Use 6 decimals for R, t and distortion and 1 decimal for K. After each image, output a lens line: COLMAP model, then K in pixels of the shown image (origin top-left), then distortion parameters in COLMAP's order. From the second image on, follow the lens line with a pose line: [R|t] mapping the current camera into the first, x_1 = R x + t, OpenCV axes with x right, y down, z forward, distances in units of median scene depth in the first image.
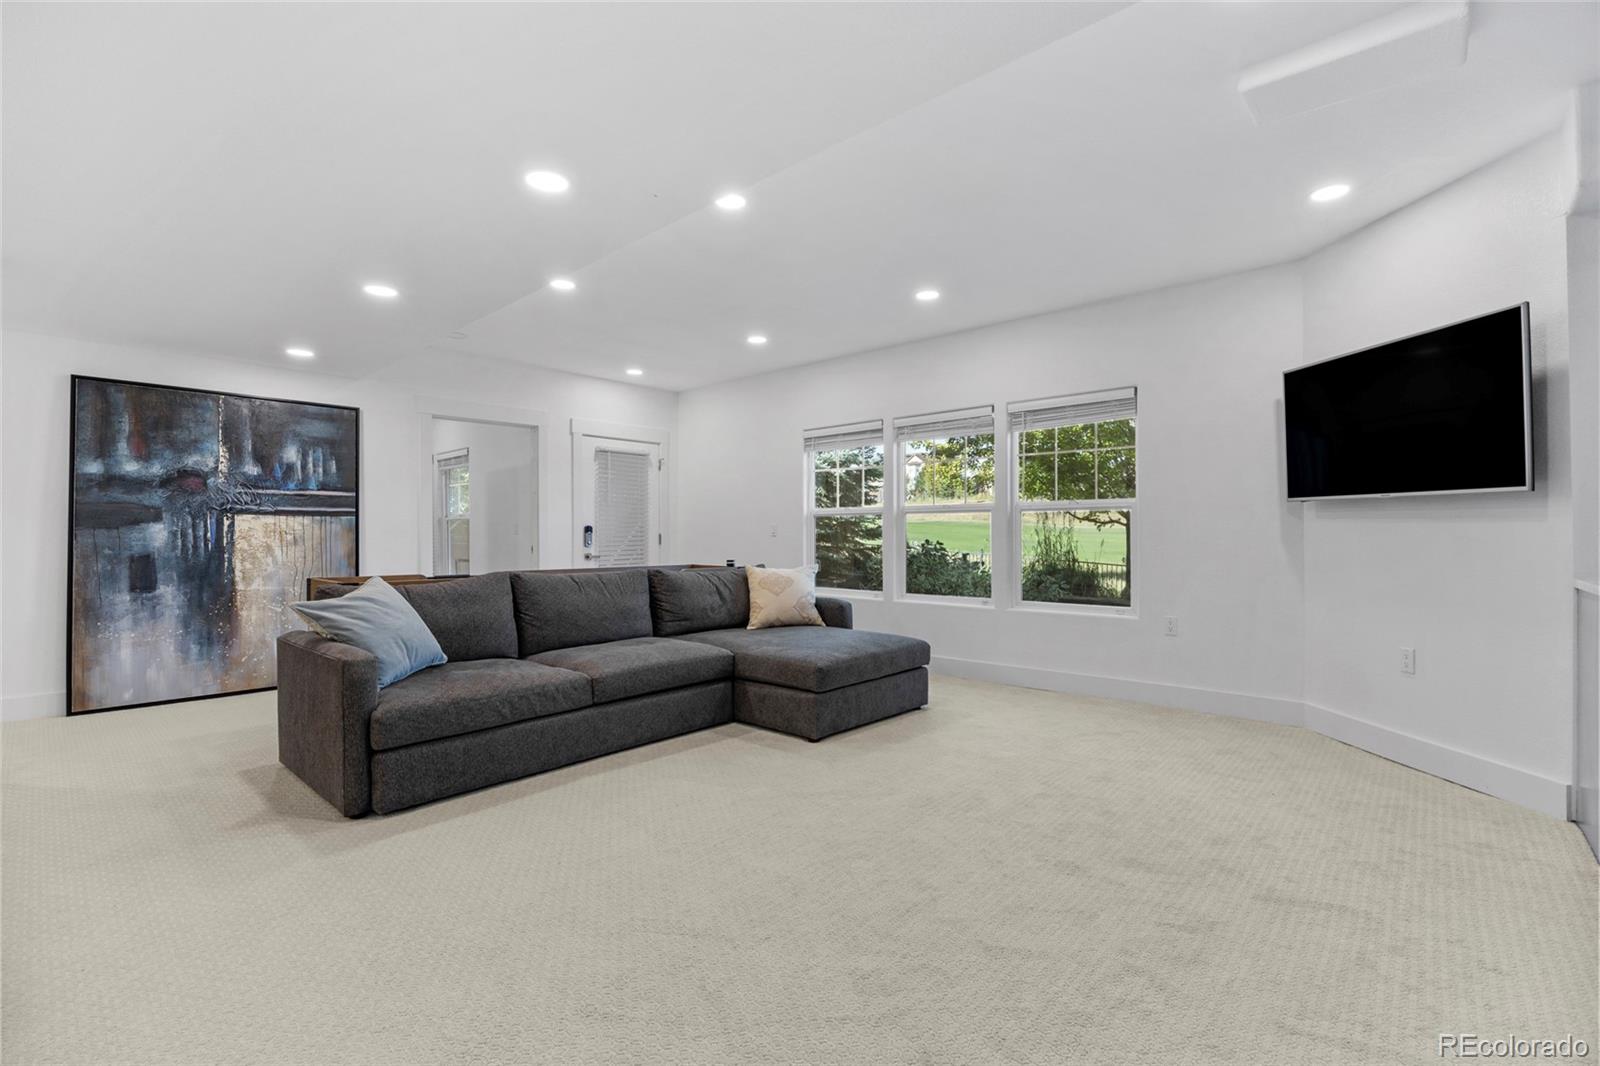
lens RADIAL K [[718.9, 0, 819.7], [0, 718.9, 528.0], [0, 0, 1]] dist [-0.013424, 0.002338]
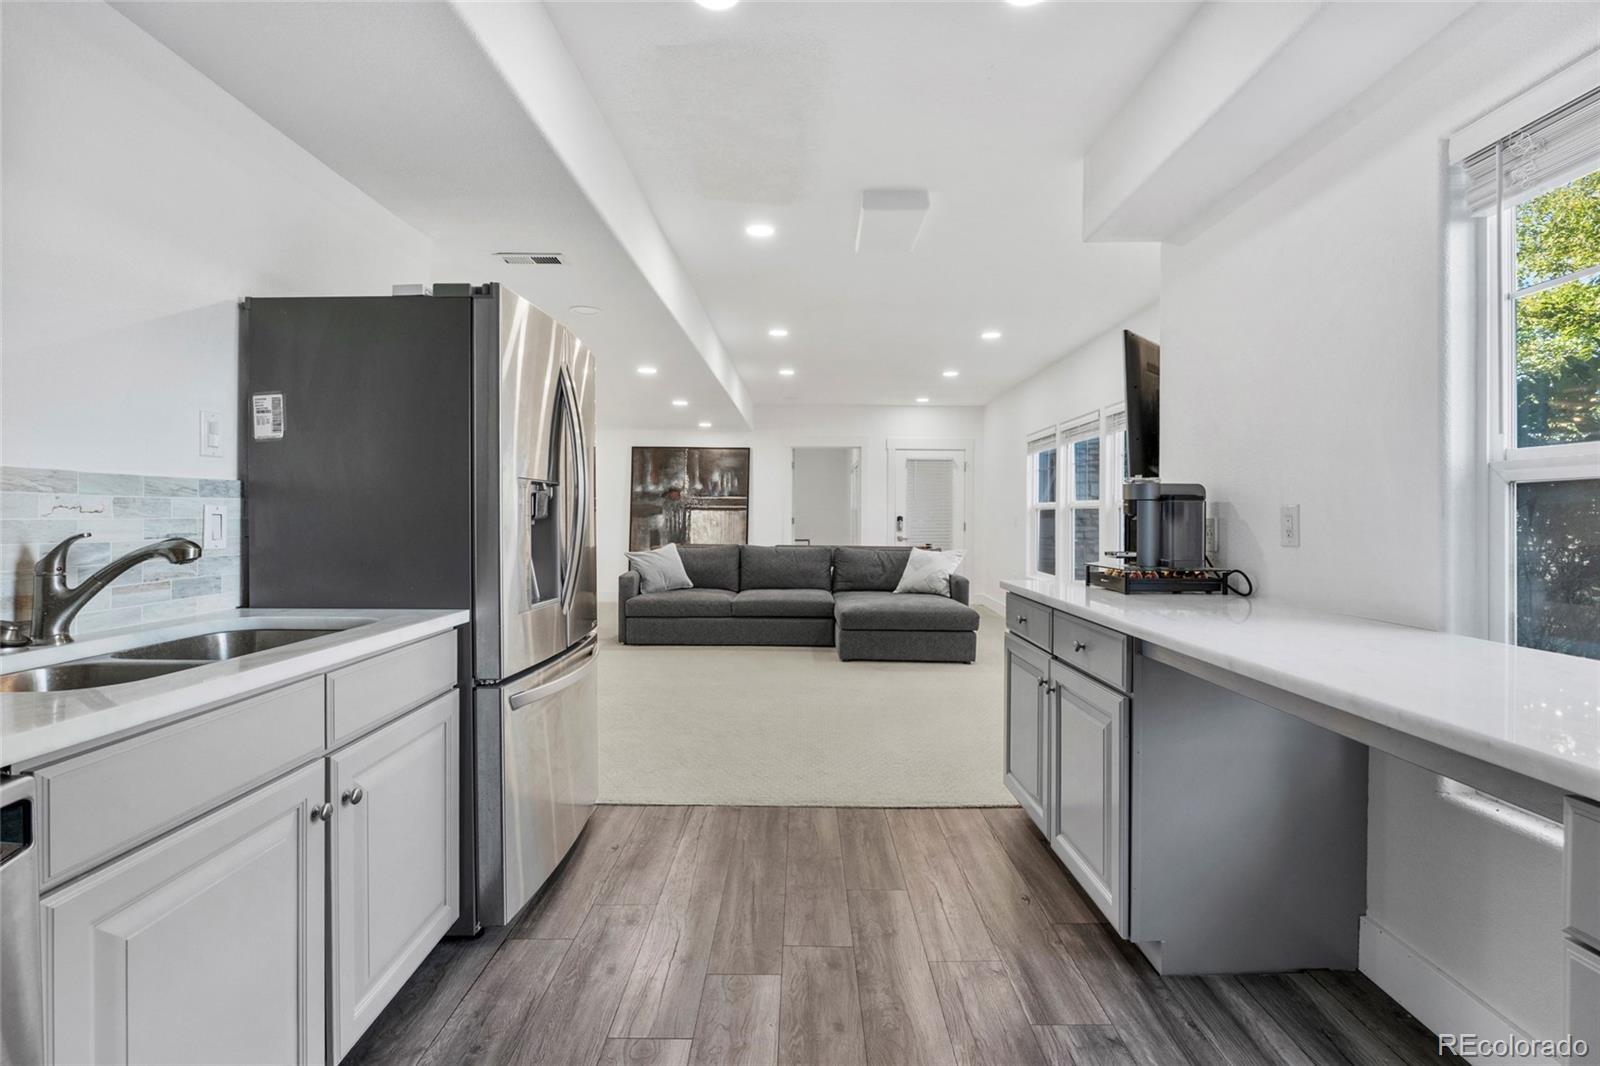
lens RADIAL K [[718.9, 0, 794.9], [0, 718.9, 522.4], [0, 0, 1]] dist [-0.013424, 0.002338]
pose [[0.659759, 0.015077, -0.751326, 0.822675], [-0.002713, 0.999840, 0.017682, -0.020780], [0.751472, -0.009628, 0.659695, -0.071718]]
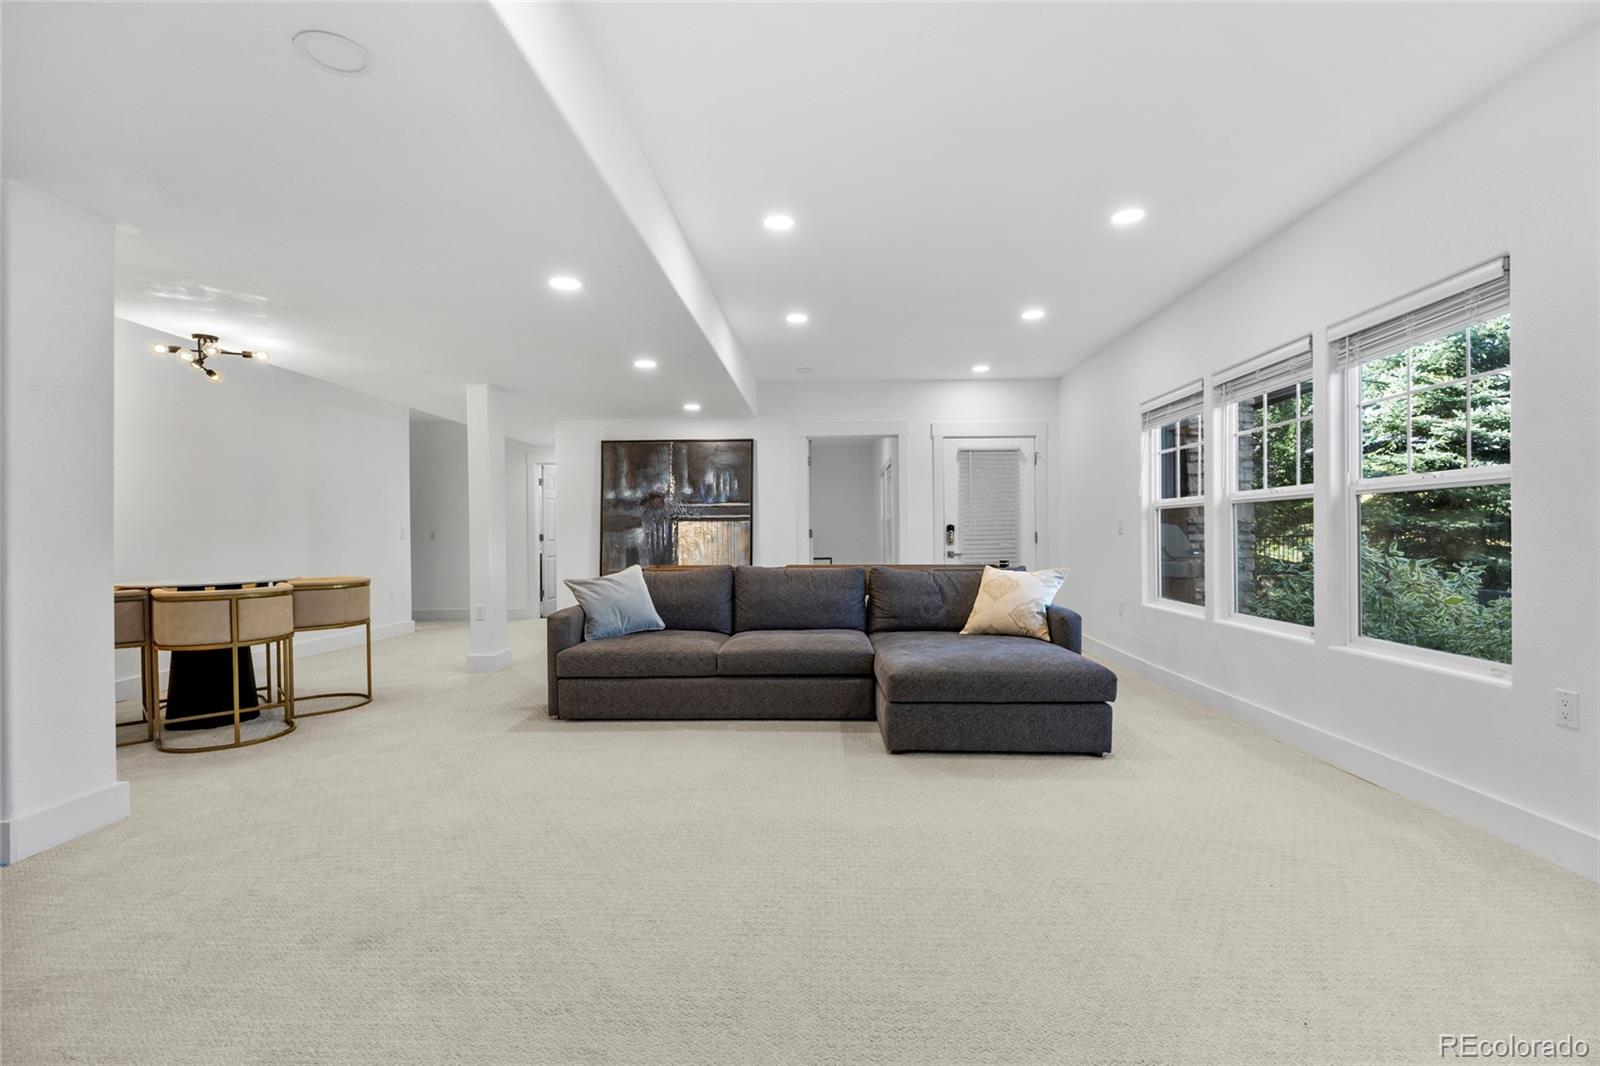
lens RADIAL K [[718.9, 0, 785.9], [0, 718.9, 542.3], [0, 0, 1]] dist [-0.013424, 0.002338]
pose [[0.628252, 0.005730, -0.777989, 0.487365], [0.014231, 0.999721, 0.018856, -0.000355], [0.777880, -0.022918, 0.627995, 0.229507]]
